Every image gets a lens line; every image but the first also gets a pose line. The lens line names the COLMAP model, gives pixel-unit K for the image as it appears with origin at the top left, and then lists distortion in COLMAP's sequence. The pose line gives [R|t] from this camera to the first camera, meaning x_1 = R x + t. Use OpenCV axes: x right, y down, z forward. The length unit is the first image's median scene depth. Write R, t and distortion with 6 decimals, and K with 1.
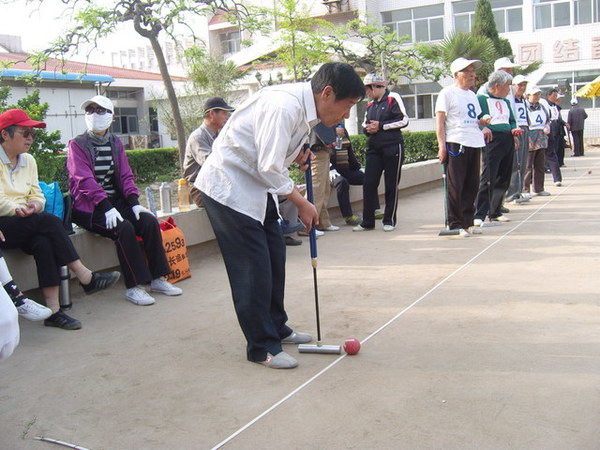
lens RADIAL K [[620.4, 0, 300.0], [0, 620.4, 225.0], [0, 0, 1]] dist [-0.192200, 0.185951]
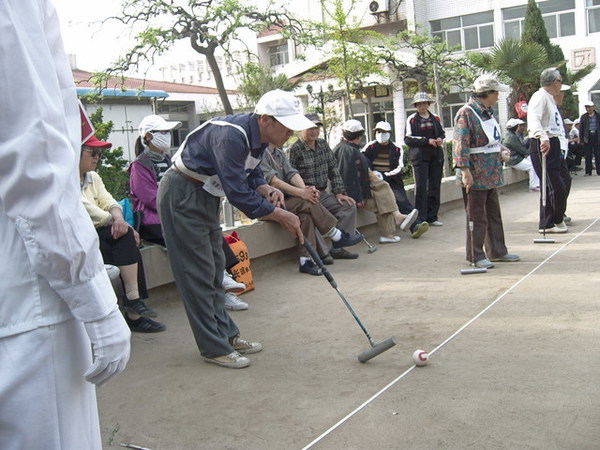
lens RADIAL K [[620.4, 0, 300.0], [0, 620.4, 225.0], [0, 0, 1]] dist [-0.192200, 0.185951]
pose [[0.996734, -0.009085, -0.080240, -0.010589], [0.007736, 0.999824, -0.017109, -0.002402], [0.080381, 0.016432, 0.996629, -0.009818]]
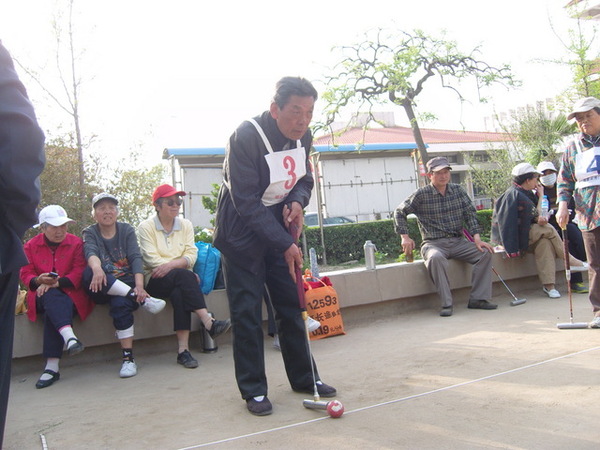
lens RADIAL K [[620.4, 0, 300.0], [0, 620.4, 225.0], [0, 0, 1]] dist [-0.192200, 0.185951]
pose [[0.812861, -0.030671, -0.581649, 0.215221], [-0.029810, 0.995113, -0.094134, 0.000692], [0.581694, 0.093857, 0.807974, 0.058107]]
